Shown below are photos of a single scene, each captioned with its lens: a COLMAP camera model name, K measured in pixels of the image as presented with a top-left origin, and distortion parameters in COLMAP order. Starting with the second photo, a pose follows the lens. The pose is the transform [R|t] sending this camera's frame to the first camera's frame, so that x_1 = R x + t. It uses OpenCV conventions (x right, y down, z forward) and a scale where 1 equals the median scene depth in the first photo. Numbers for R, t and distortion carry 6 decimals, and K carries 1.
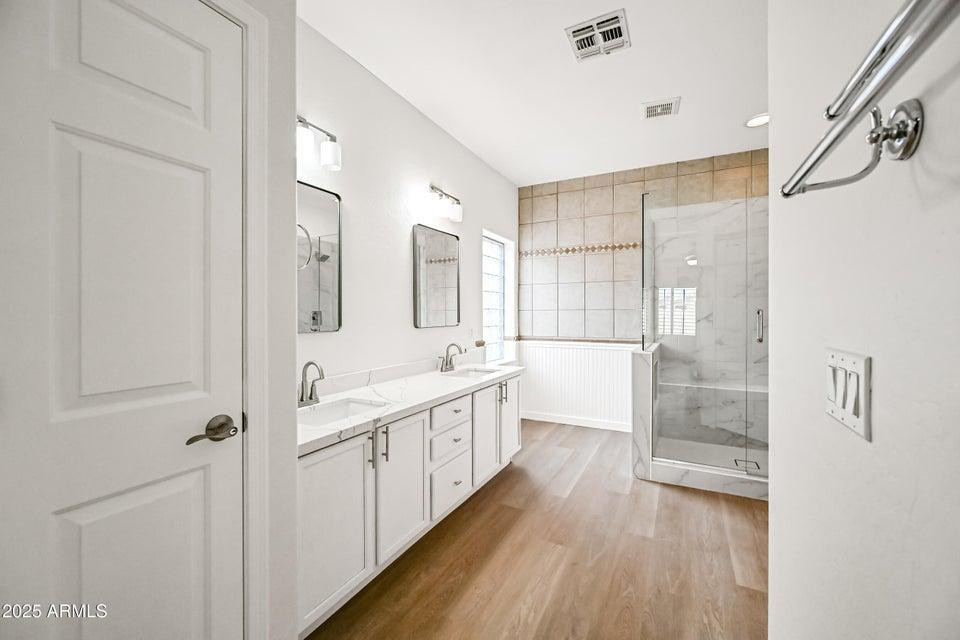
lens RADIAL K [[385.9, 0, 479.7], [0, 385.9, 315.4], [0, 0, 1]] dist [0.000983, 0.000014]
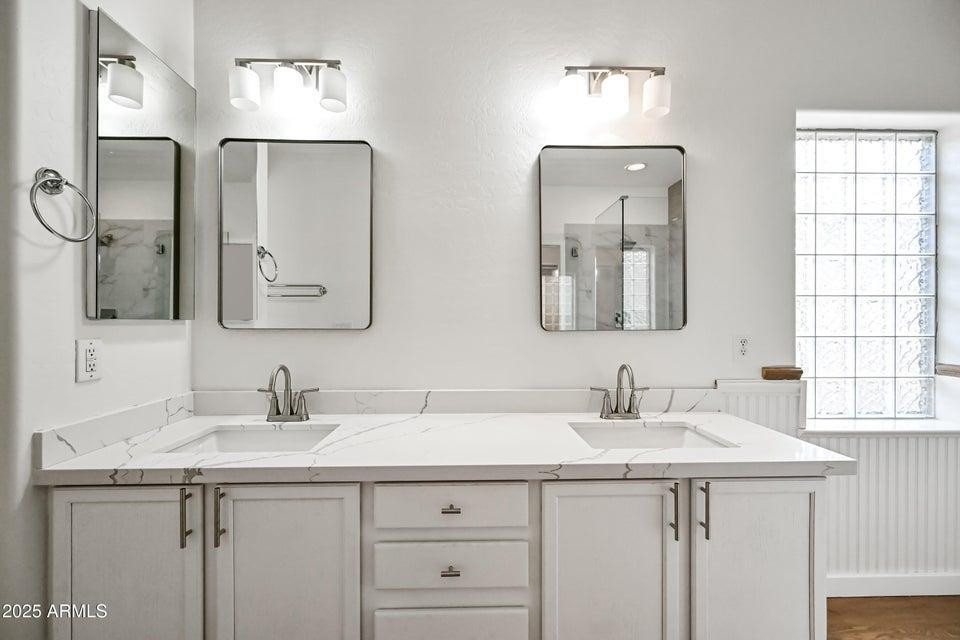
lens RADIAL K [[419.4, 0, 481.3], [0, 419.4, 310.0], [0, 0, 1]] dist [0.000748, 0.000123]
pose [[0.503759, 0.015796, -0.863700, 0.237306], [-0.012111, 0.999864, 0.011222, -0.002184], [0.863760, 0.004807, 0.503881, 0.450813]]
